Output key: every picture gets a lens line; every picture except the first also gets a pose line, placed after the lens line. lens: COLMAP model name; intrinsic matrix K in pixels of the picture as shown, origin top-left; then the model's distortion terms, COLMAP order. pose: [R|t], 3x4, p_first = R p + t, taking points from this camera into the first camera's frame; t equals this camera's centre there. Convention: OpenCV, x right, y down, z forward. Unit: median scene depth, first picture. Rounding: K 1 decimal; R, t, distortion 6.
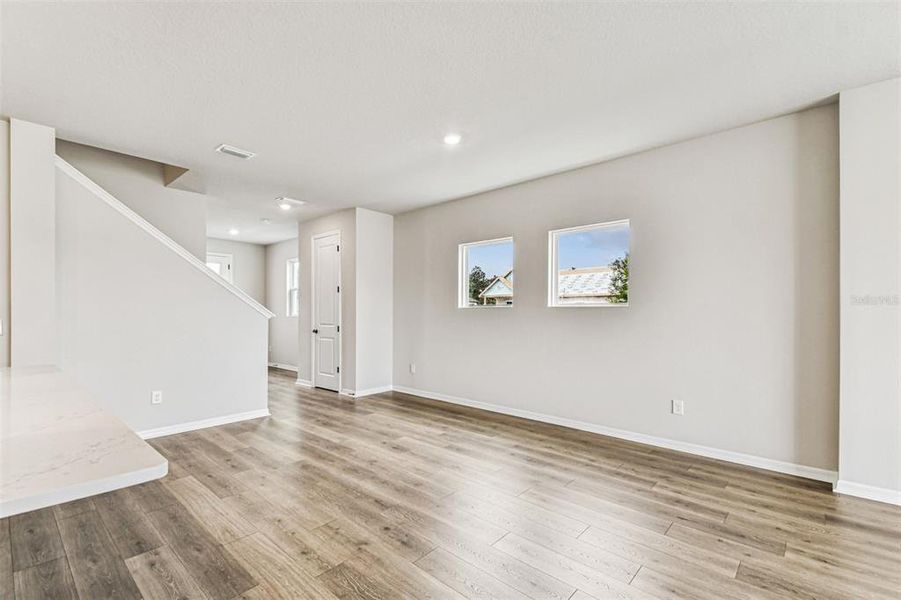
lens RADIAL K [[395.0, 0, 440.0], [0, 395.0, 319.8], [0, 0, 1]] dist [0.020126, -0.006400]
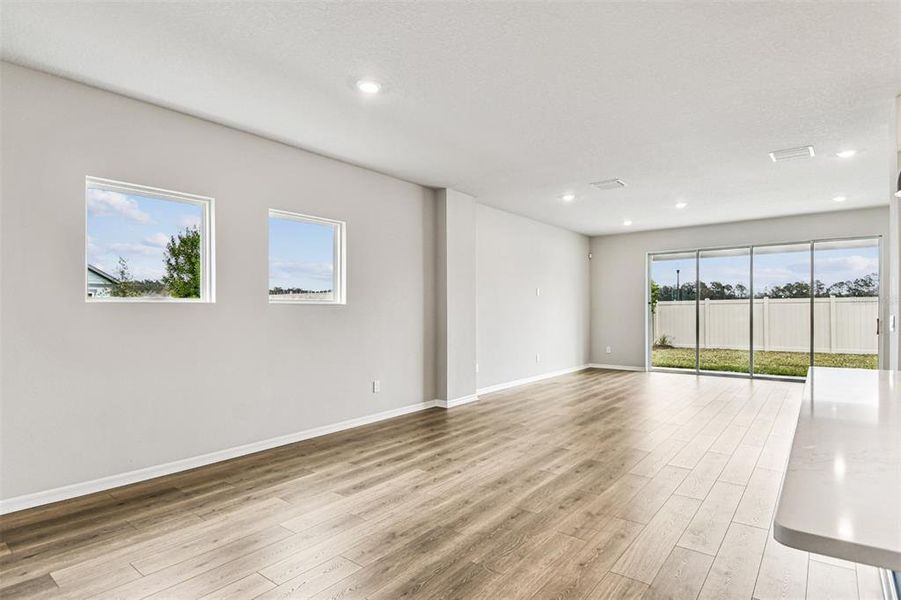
lens RADIAL K [[464.5, 0, 469.5], [0, 464.5, 305.9], [0, 0, 1]] dist [0.032107, -0.004059]
pose [[-0.087174, 0.004668, 0.996182, -0.877479], [0.022583, 0.999741, -0.002708, -0.018064], [-0.995937, 0.022261, -0.087257, 0.851491]]
